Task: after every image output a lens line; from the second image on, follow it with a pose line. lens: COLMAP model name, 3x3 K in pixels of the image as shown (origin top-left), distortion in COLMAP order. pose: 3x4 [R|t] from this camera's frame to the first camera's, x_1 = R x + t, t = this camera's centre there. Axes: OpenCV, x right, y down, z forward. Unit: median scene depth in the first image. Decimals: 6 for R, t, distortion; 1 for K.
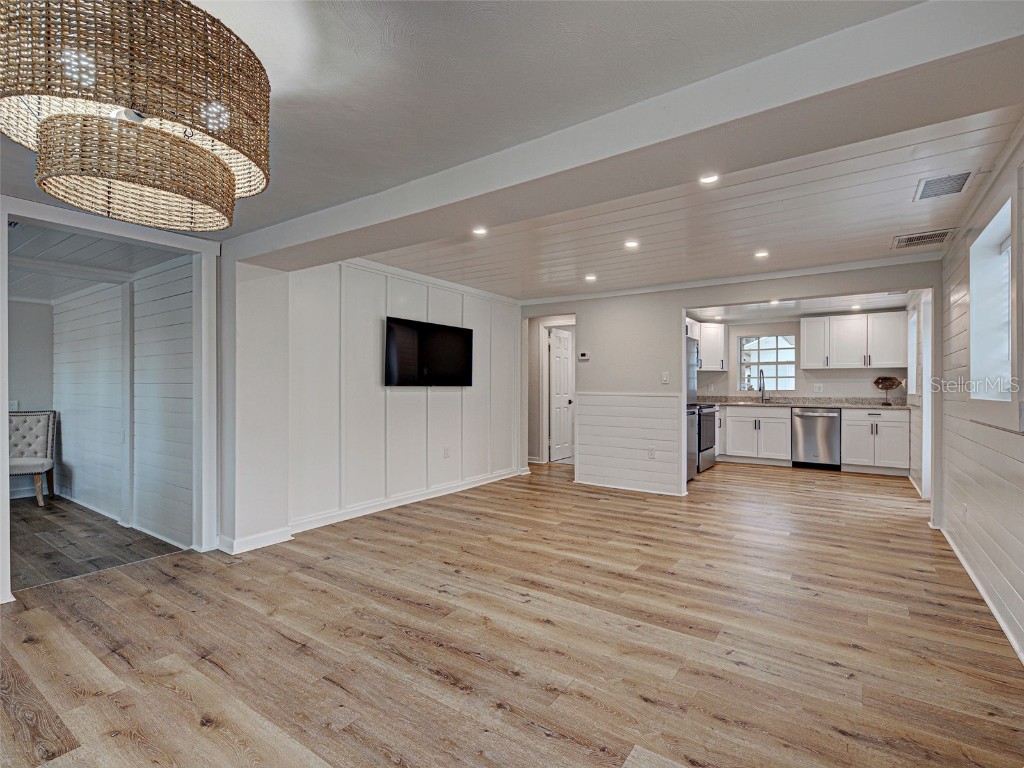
lens RADIAL K [[466.6, 0, 571.1], [0, 466.6, 386.5], [0, 0, 1]] dist [0.014172, -0.006608]
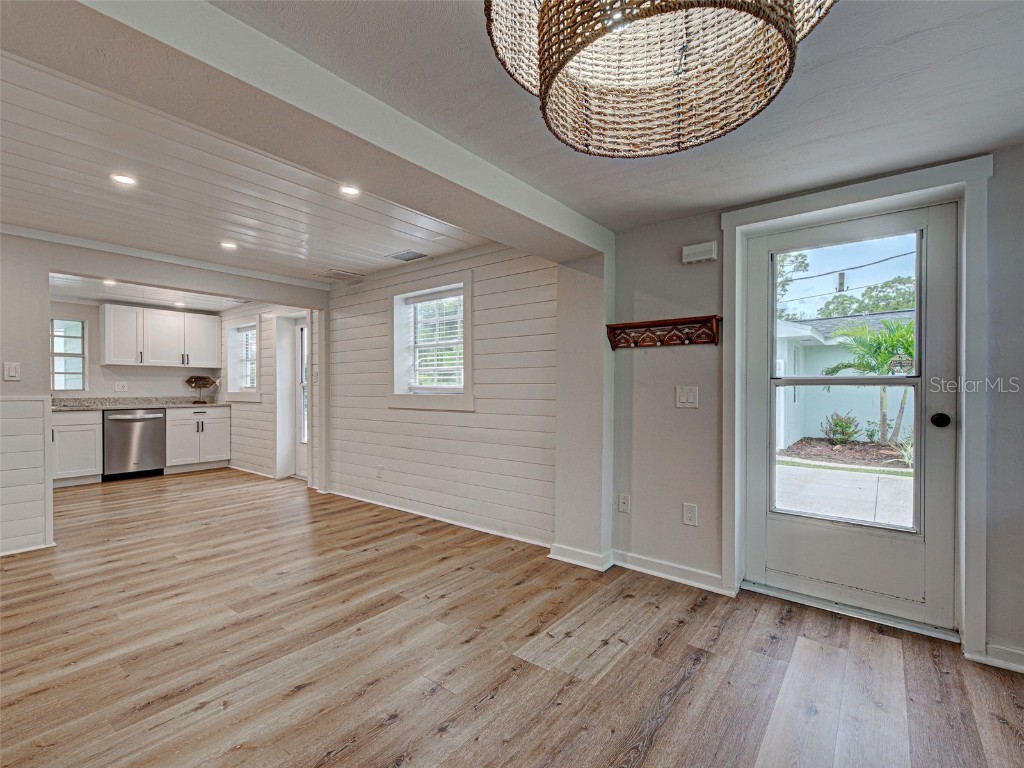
lens RADIAL K [[466.6, 0, 505.6], [0, 466.6, 385.3], [0, 0, 1]] dist [0.014172, -0.006608]
pose [[0.124832, 0.002890, 0.992174, -0.443460], [-0.003463, 0.999991, -0.002477, 0.000090], [-0.992172, -0.003127, 0.124841, 0.318545]]
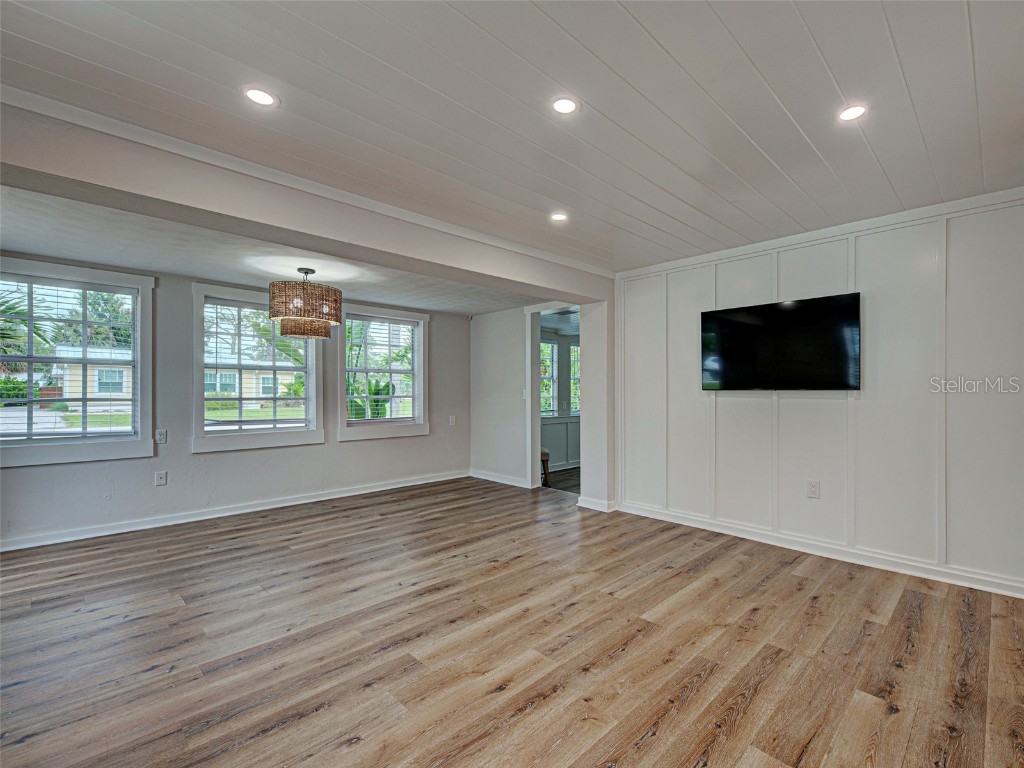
lens RADIAL K [[460.7, 0, 556.1], [0, 460.7, 394.4], [0, 0, 1]] dist [0.008447, -0.001333]
pose [[-0.212850, 0.003464, -0.977079, 0.544606], [-0.001866, 0.999990, 0.003952, 0.006771], [0.977083, 0.002665, -0.212842, 0.979472]]
